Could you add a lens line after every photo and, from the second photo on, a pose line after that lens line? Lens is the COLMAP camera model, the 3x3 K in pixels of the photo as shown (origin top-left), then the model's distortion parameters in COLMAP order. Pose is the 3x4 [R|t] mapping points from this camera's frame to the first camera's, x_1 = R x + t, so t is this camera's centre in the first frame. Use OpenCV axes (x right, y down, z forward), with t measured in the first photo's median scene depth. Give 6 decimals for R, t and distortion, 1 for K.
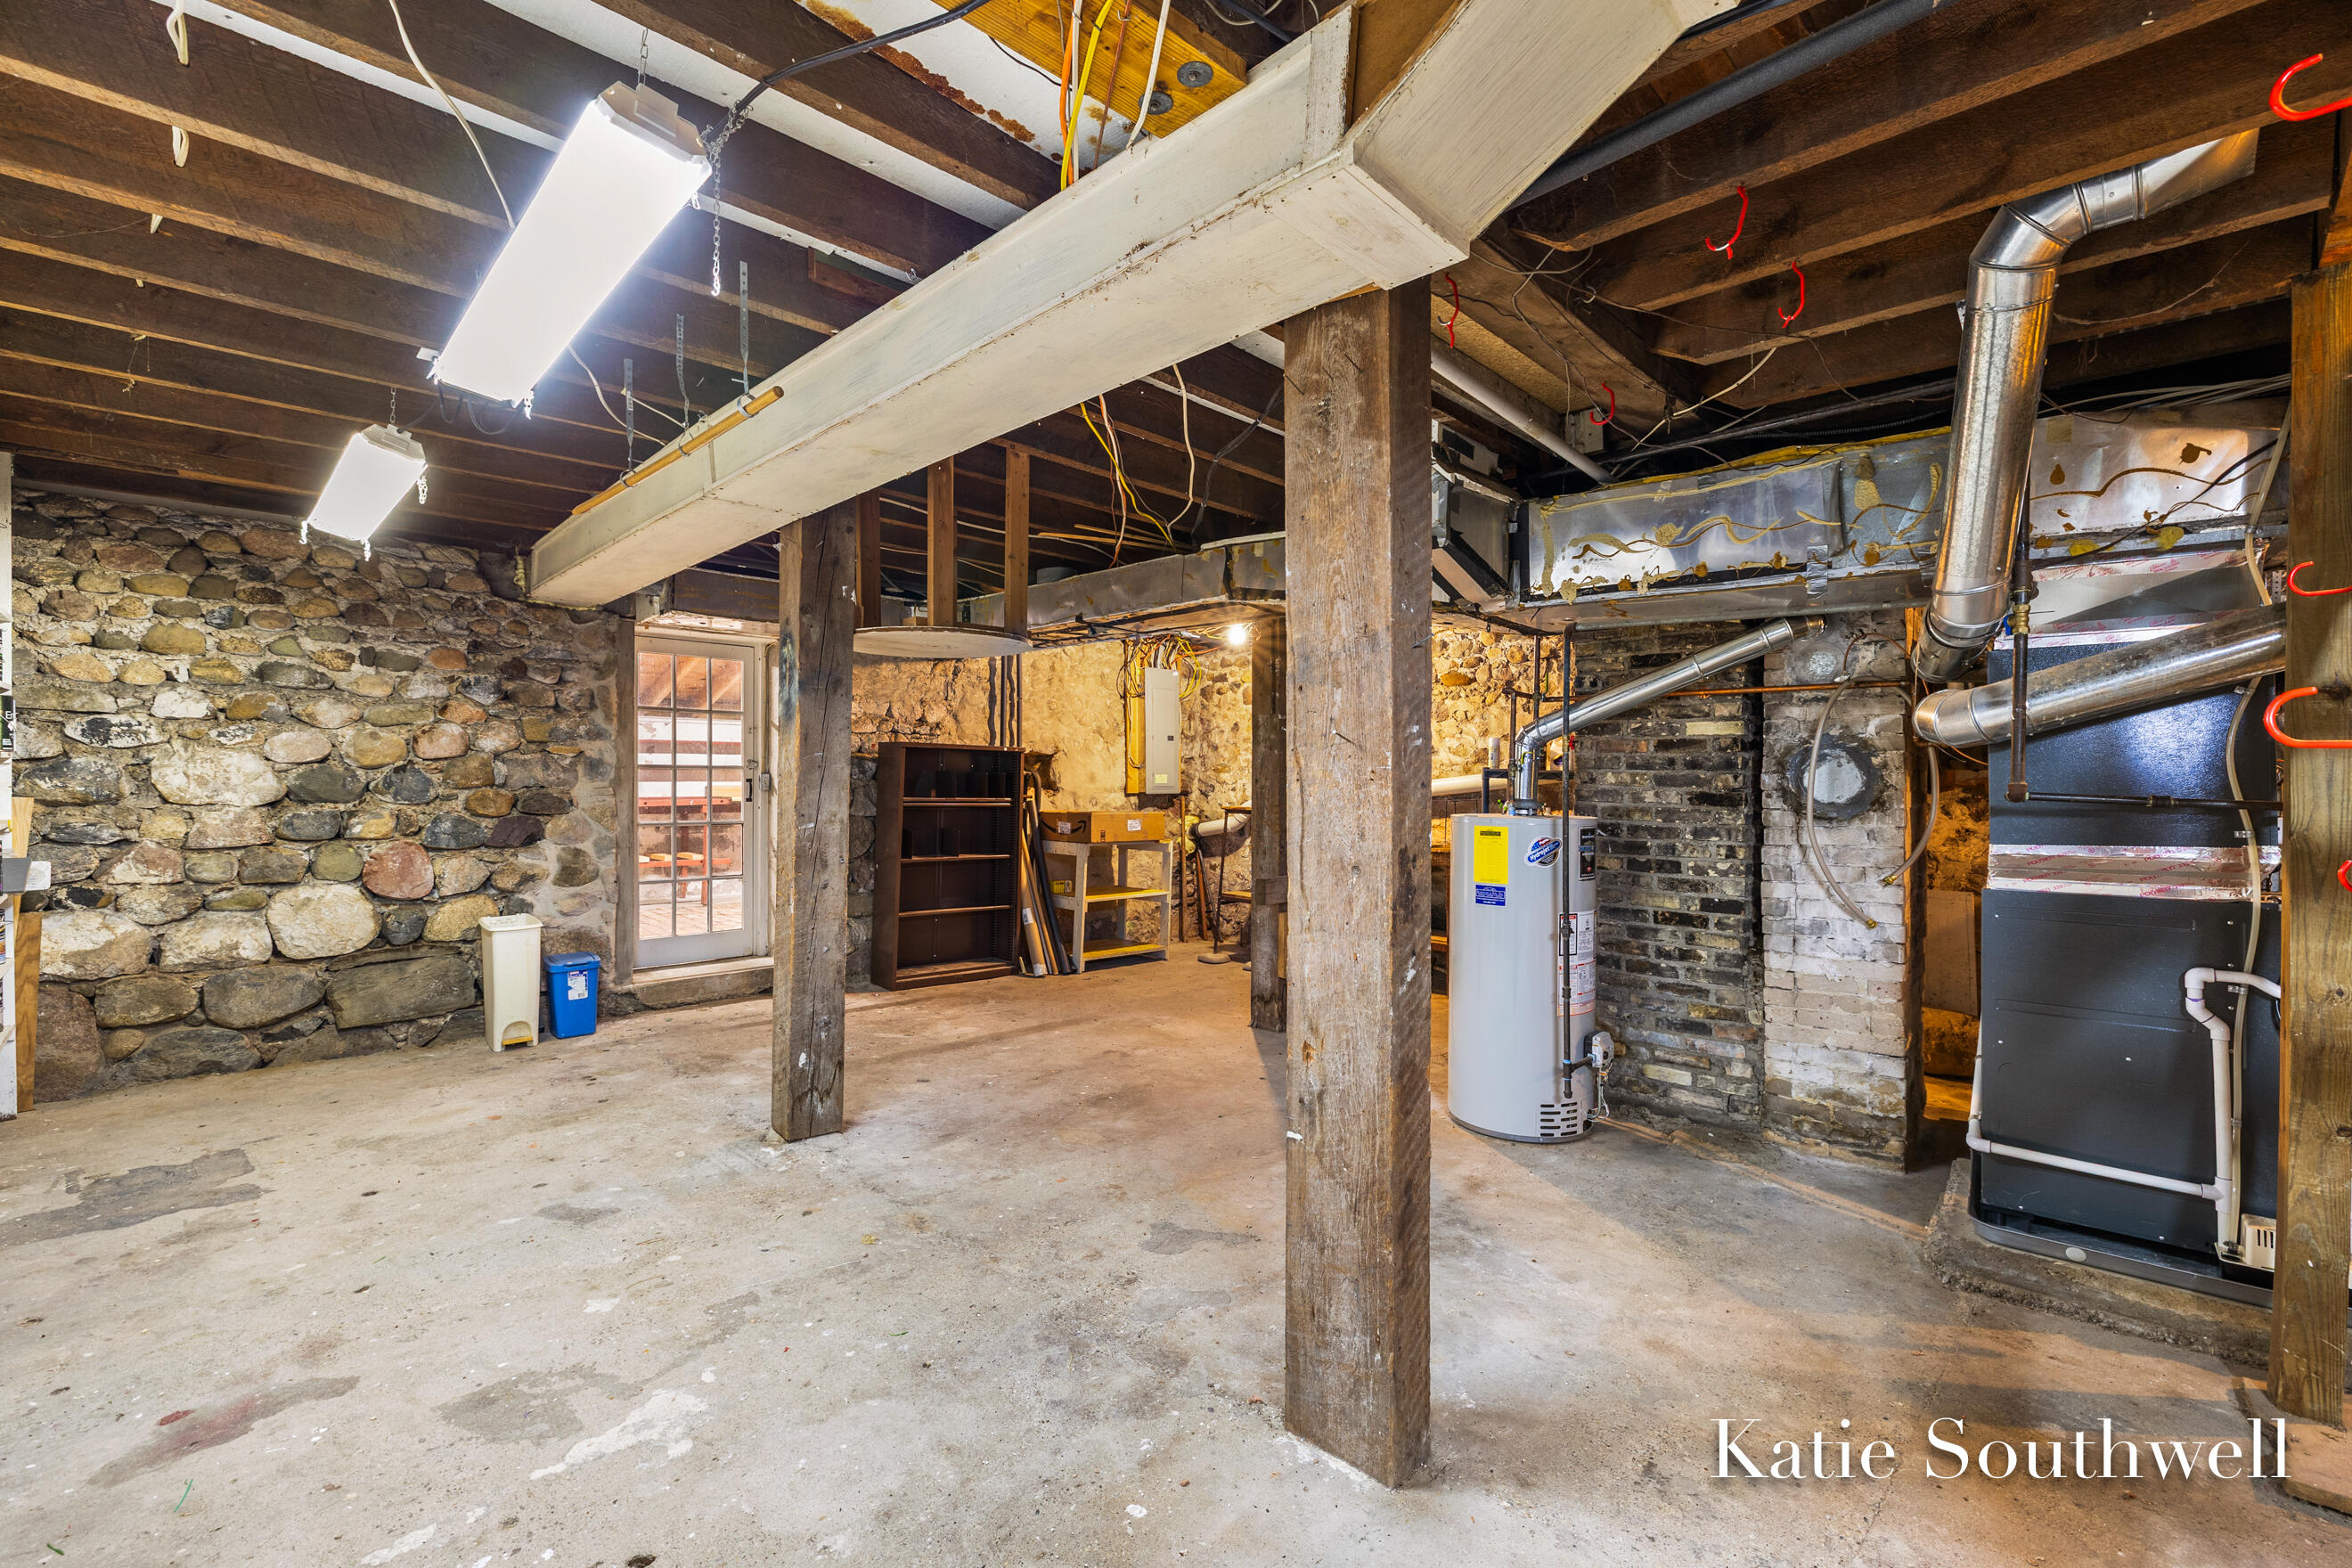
lens RADIAL K [[1034.0, 0, 1183.1], [0, 1034.0, 778.4], [0, 0, 1]] dist [0.001684, 0.000232]
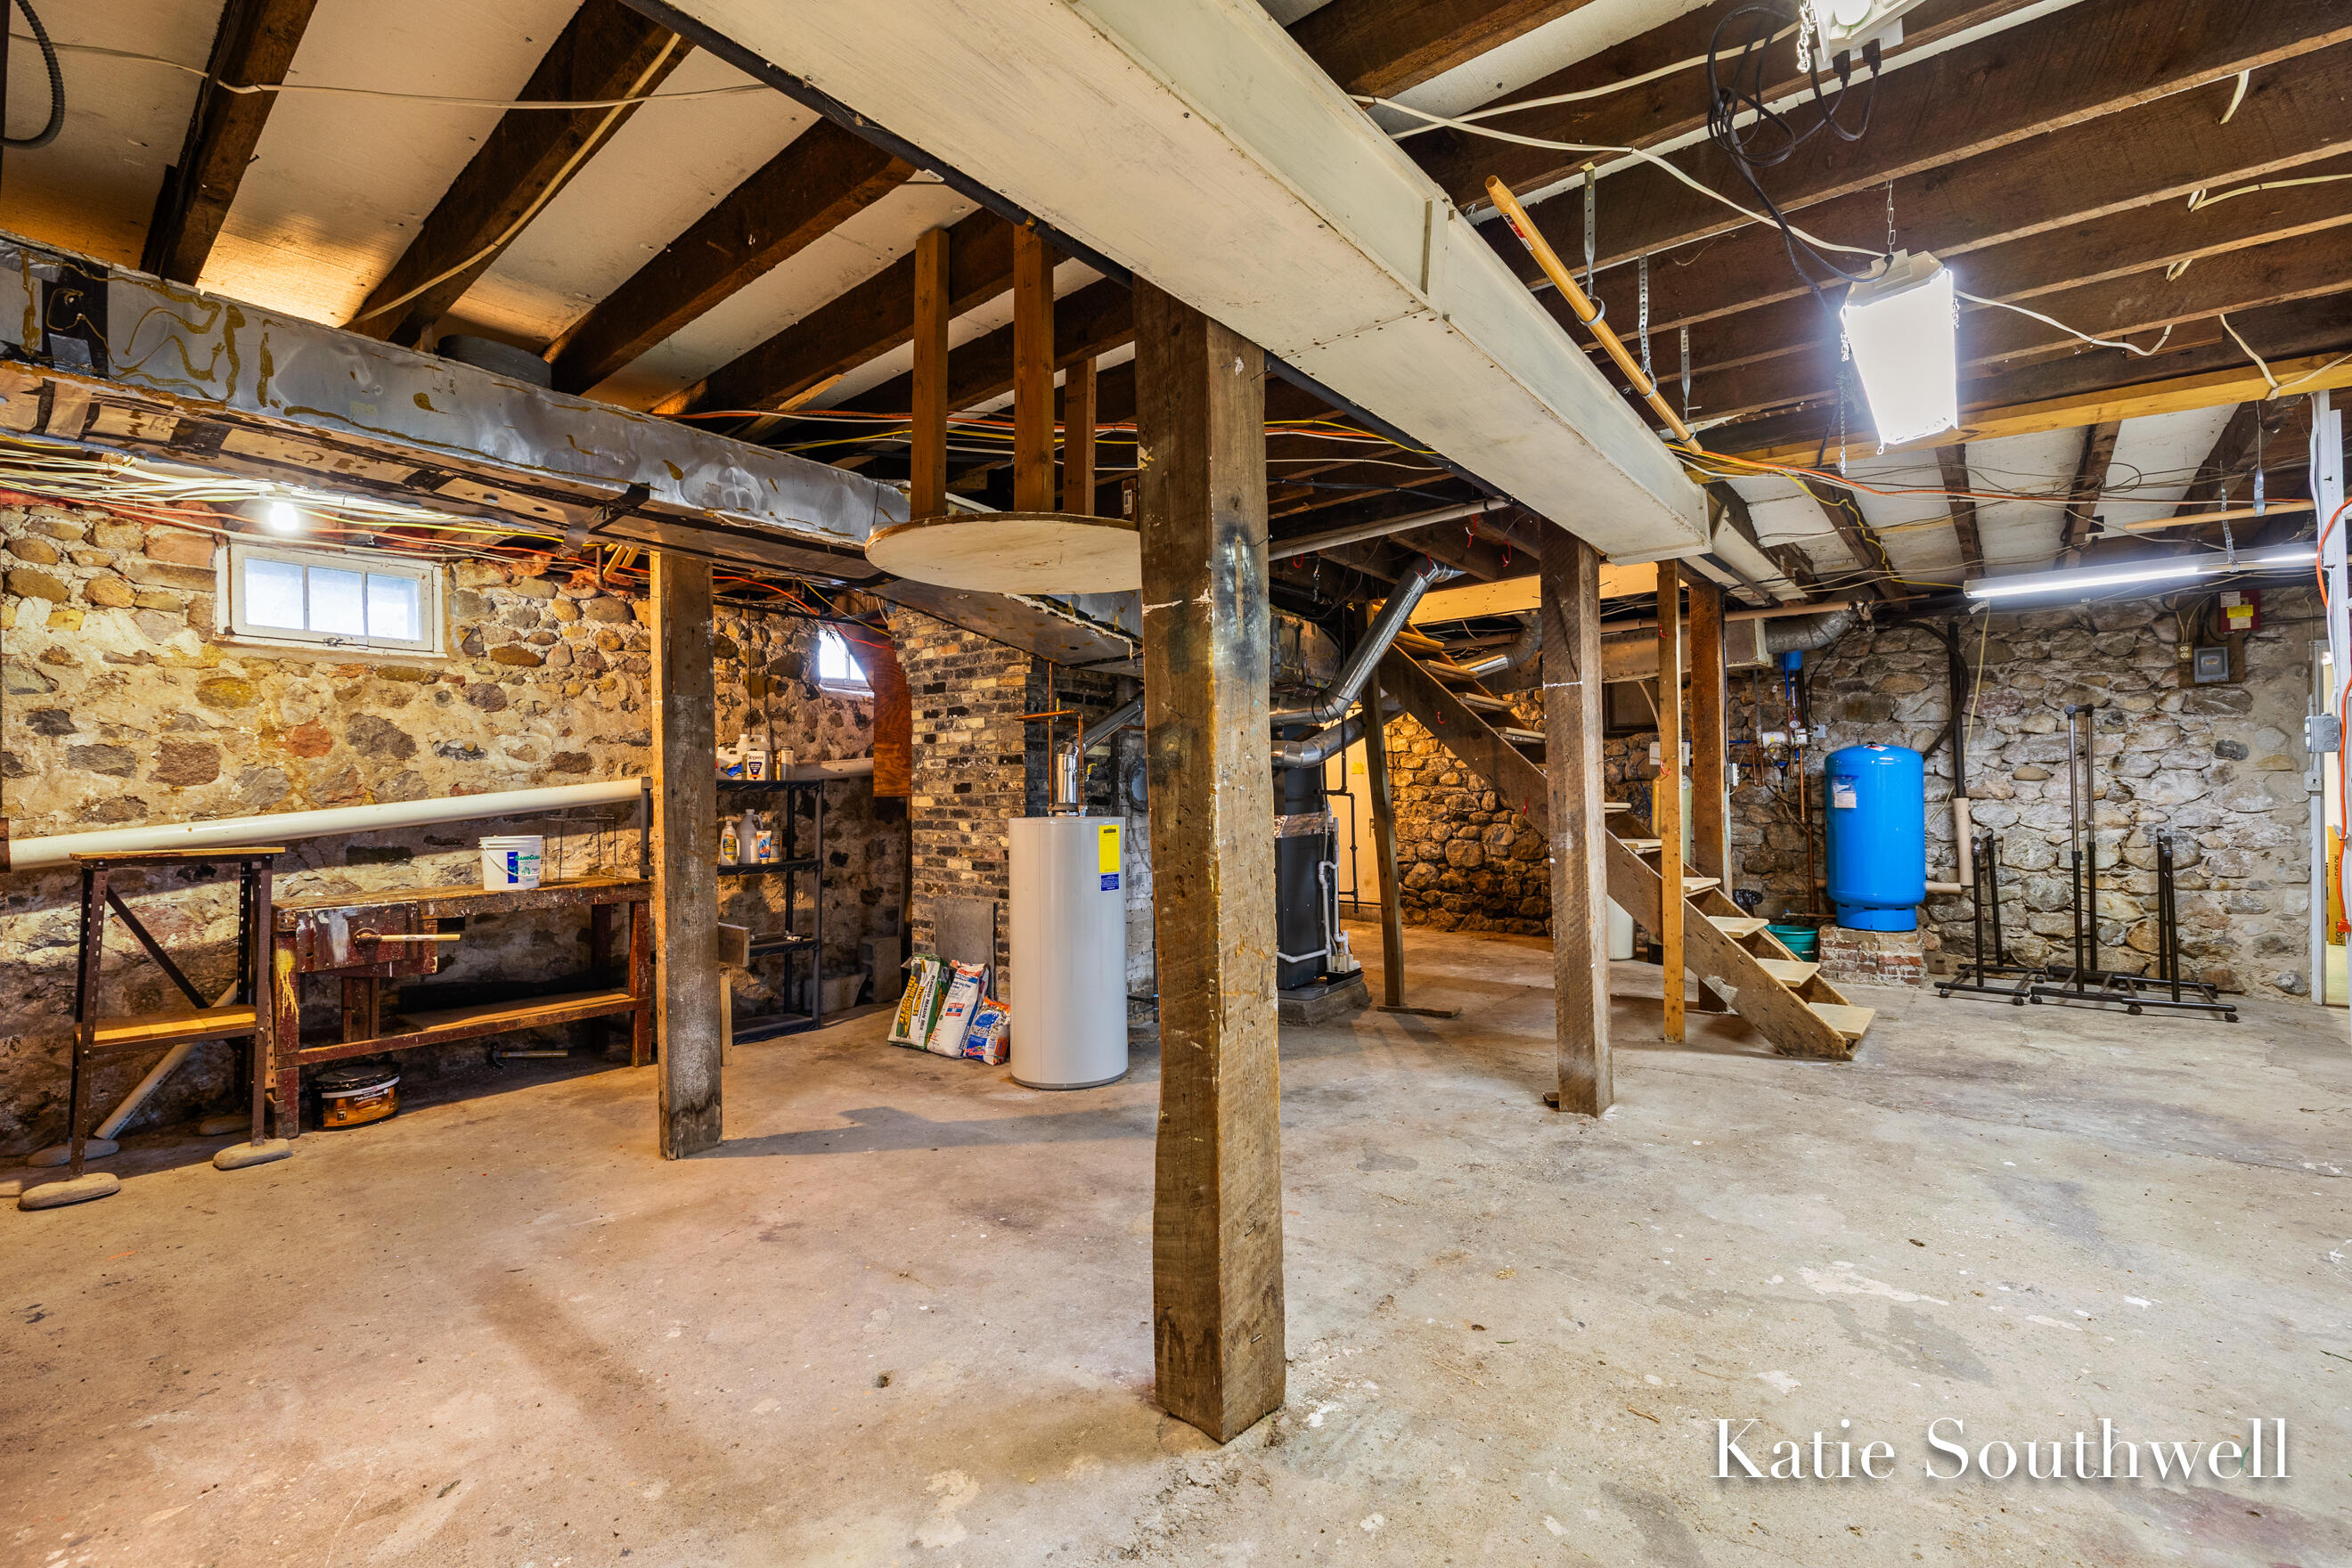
lens RADIAL K [[1034.0, 0, 1183.1], [0, 1034.0, 778.4], [0, 0, 1]] dist [0.001684, 0.000232]
pose [[-0.138370, 0.009162, 0.990338, -1.318006], [0.008226, 0.999933, -0.008101, 0.002628], [-0.990346, 0.007025, -0.138436, 1.561926]]
